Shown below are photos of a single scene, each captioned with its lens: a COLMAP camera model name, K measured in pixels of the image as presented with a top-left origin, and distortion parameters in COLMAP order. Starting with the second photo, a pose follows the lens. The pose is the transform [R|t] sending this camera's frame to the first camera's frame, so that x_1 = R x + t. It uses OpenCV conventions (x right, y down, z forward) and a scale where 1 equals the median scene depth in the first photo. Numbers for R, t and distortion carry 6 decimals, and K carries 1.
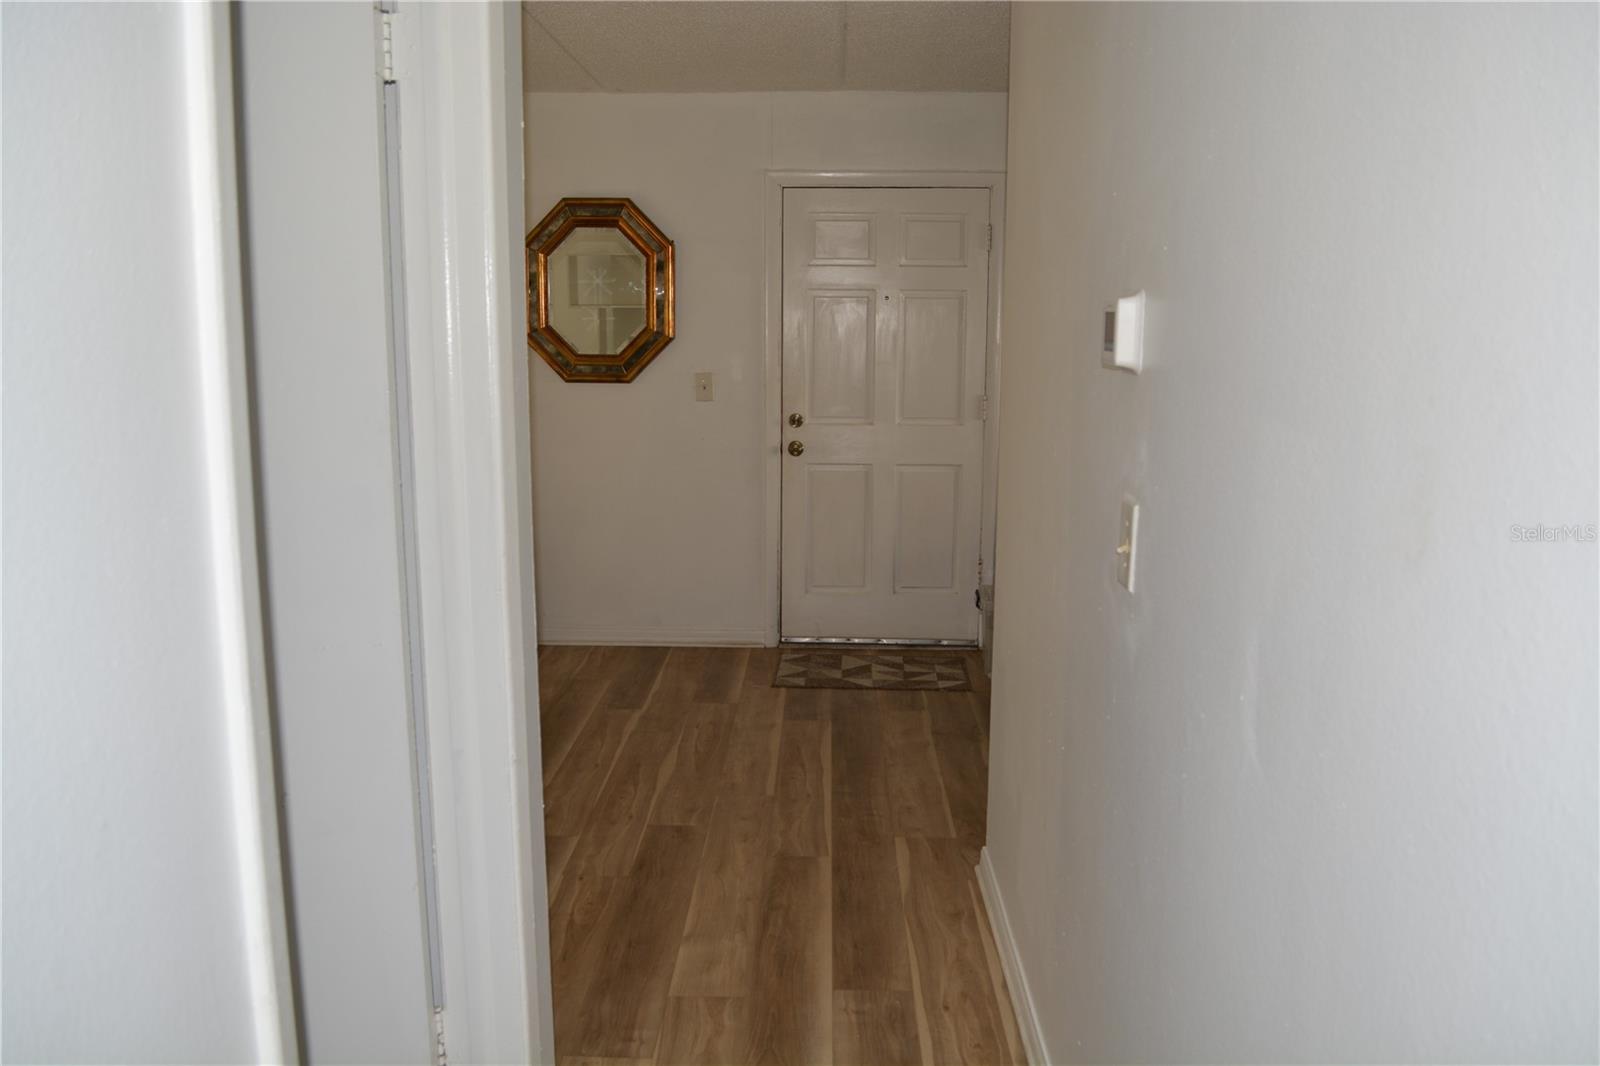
lens RADIAL K [[1264.2, 0, 803.6], [0, 1264.2, 534.8], [0, 0, 1]] dist [-0.060075, -0.005820]
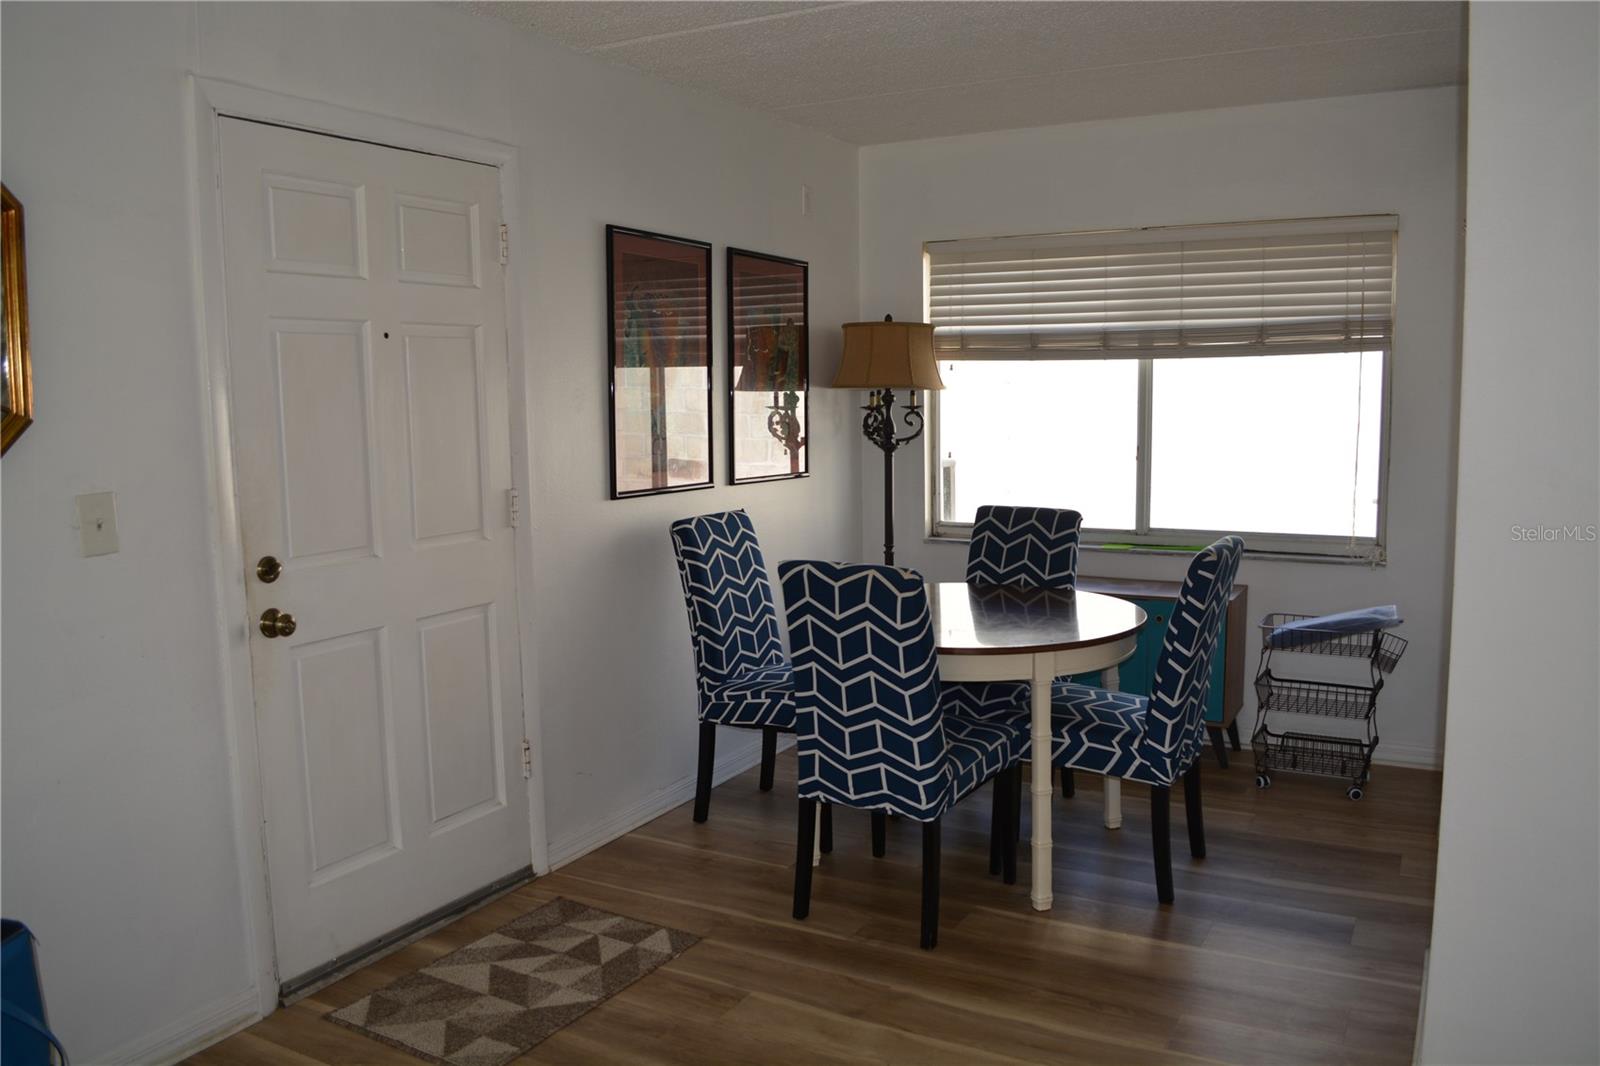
lens RADIAL K [[1264.2, 0, 802.5], [0, 1264.2, 538.6], [0, 0, 1]] dist [-0.060075, -0.005820]
pose [[0.466154, -0.117685, 0.876842, -0.419342], [0.170709, 0.984452, 0.041374, -0.104064], [-0.868078, 0.130398, 0.478996, 0.678188]]
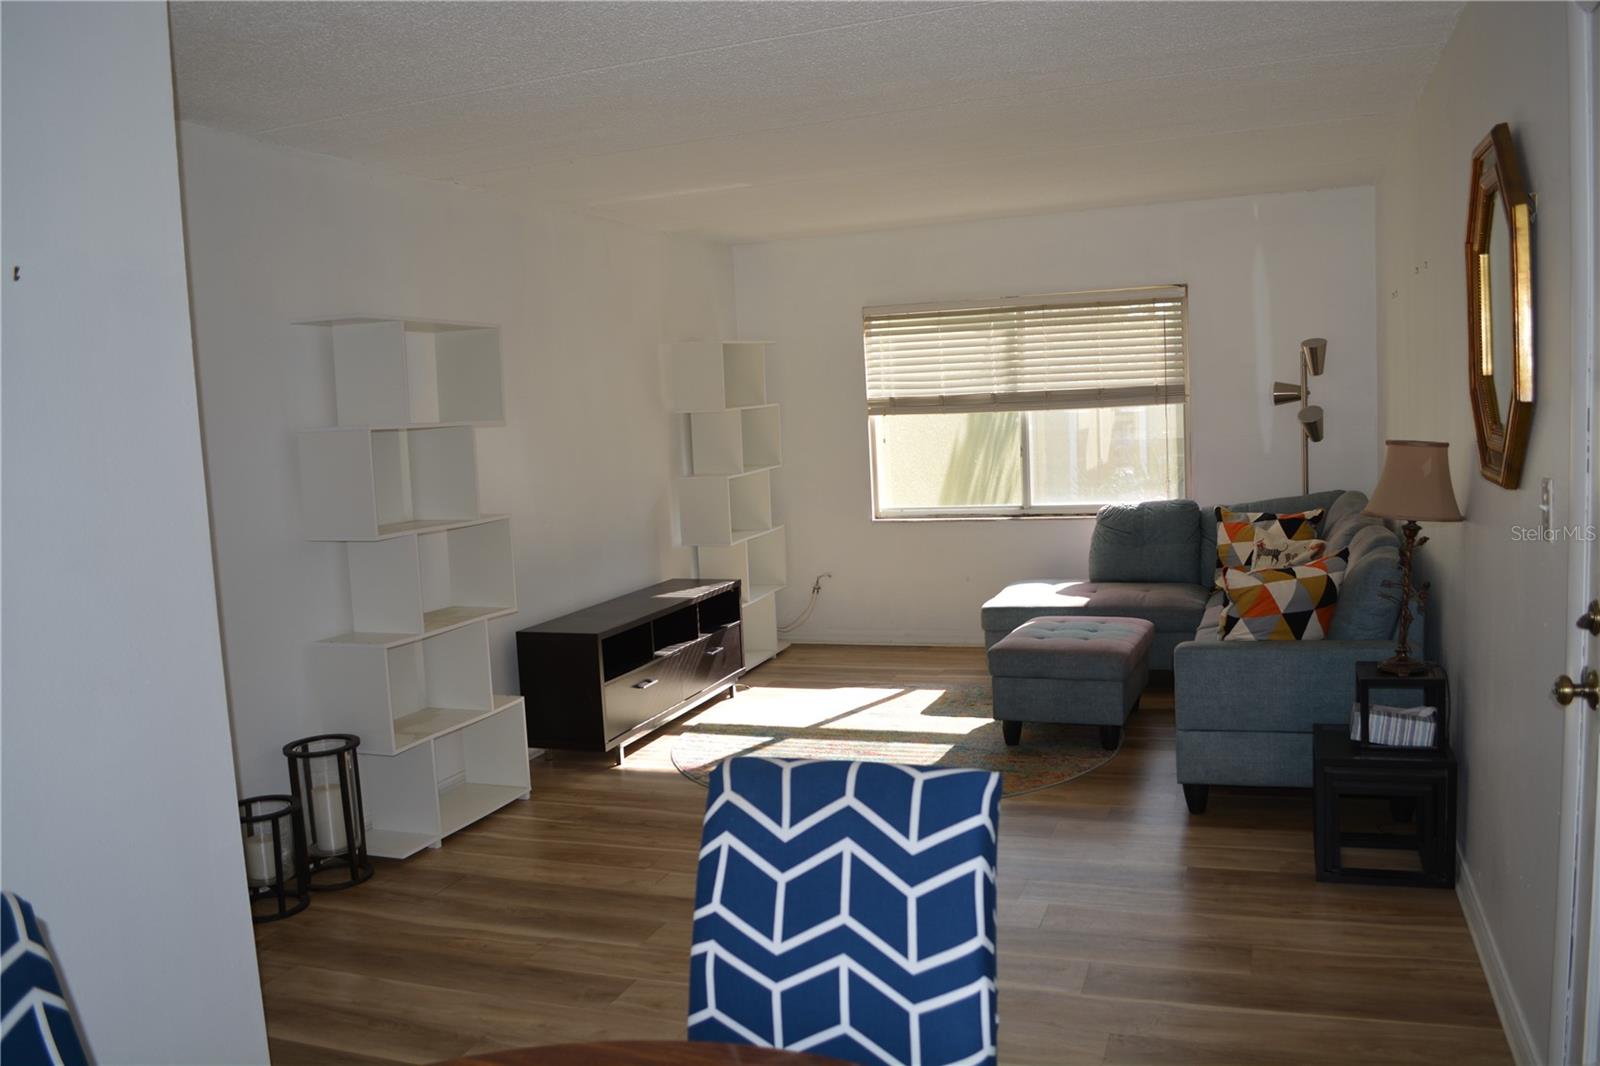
lens RADIAL K [[1264.2, 0, 806.9], [0, 1264.2, 534.1], [0, 0, 1]] dist [-0.060075, -0.005820]
pose [[-0.318256, 0.110065, -0.941594, 0.512244], [-0.107758, 0.982600, 0.151281, -0.182380], [0.941861, 0.149610, -0.300858, 1.064871]]
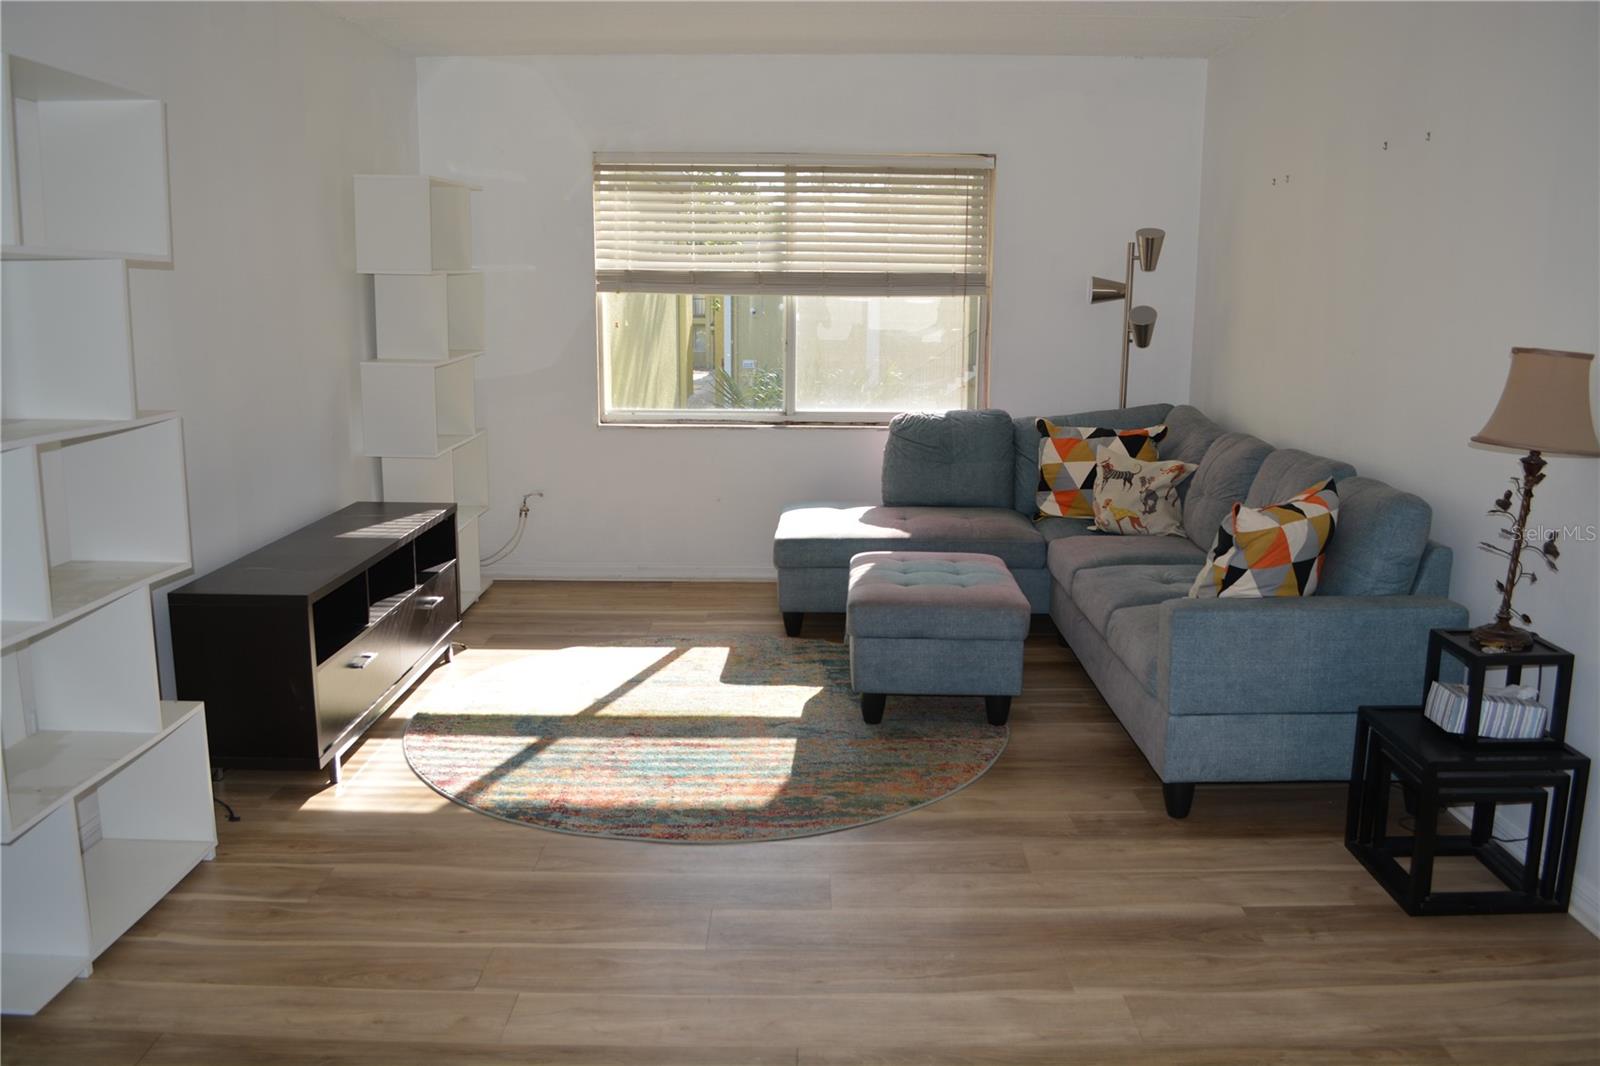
lens RADIAL K [[1264.2, 0, 798.8], [0, 1264.2, 528.1], [0, 0, 1]] dist [-0.060075, -0.005820]
pose [[0.023263, 0.180941, -0.983219, 0.247513], [-0.171280, 0.969665, 0.174394, -0.121289], [0.984948, 0.164349, 0.053549, 0.805099]]
